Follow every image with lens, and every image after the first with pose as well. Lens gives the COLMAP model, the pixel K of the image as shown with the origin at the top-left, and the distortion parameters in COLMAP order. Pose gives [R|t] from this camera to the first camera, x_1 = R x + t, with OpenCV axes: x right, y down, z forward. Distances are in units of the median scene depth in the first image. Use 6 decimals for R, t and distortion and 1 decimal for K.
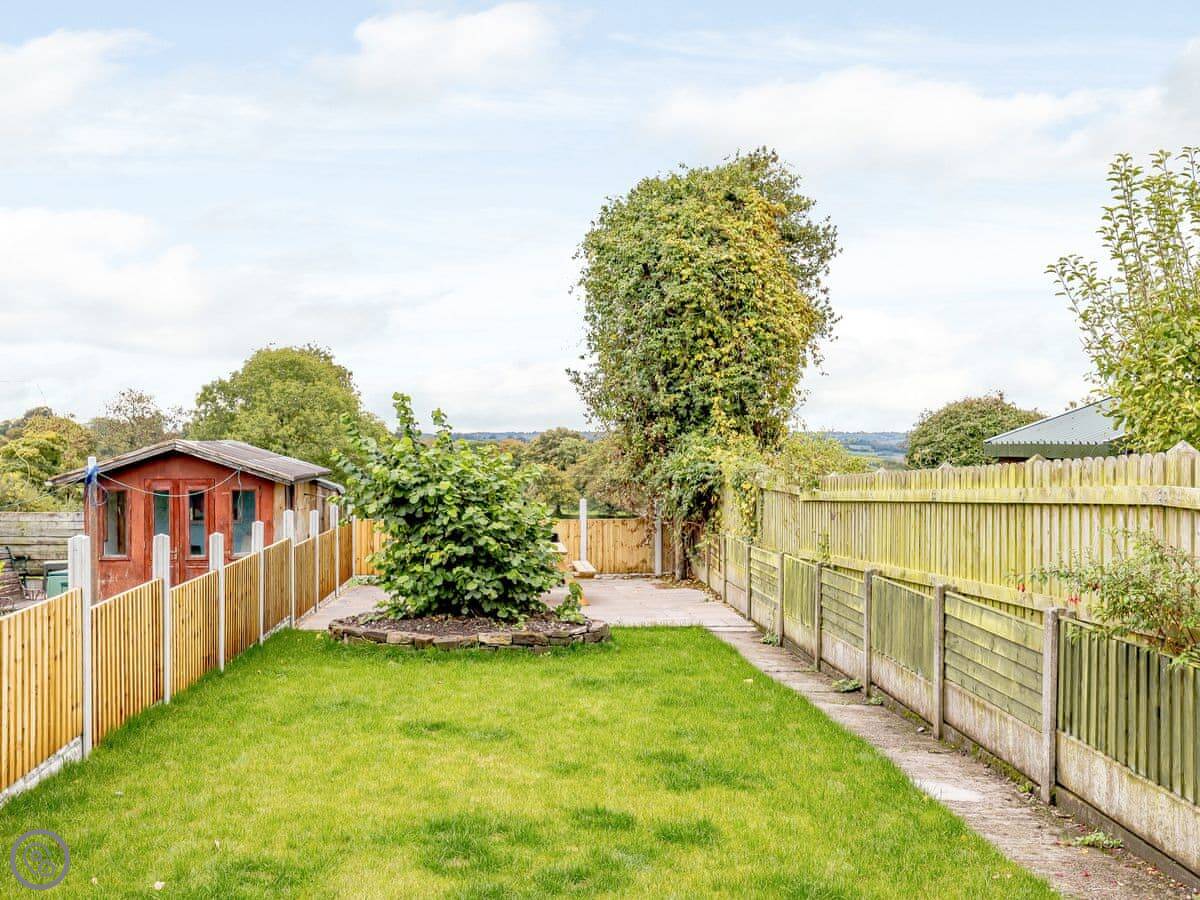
lens RADIAL K [[1047.8, 0, 600.0], [0, 1047.8, 450.0], [0, 0, 1]] dist [-0.005930, -0.000966]
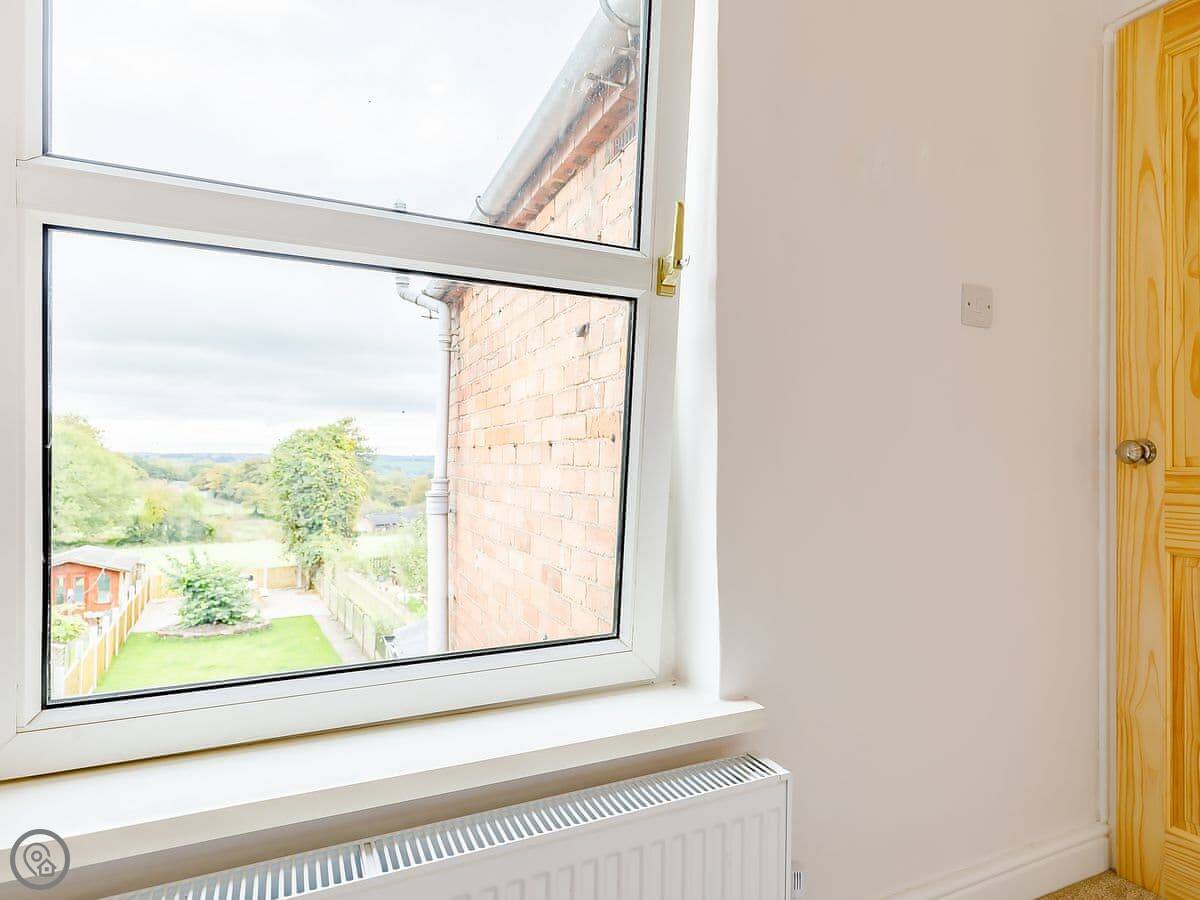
lens RADIAL K [[614.0, 0, 600.0], [0, 614.0, 450.0], [0, 0, 1]] dist [0.003185, 0.000174]
pose [[0.892288, 0.025025, 0.450773, 0.029199], [-0.020479, 0.999678, -0.014960, -0.221814], [-0.451003, 0.004117, 0.892513, -0.693019]]
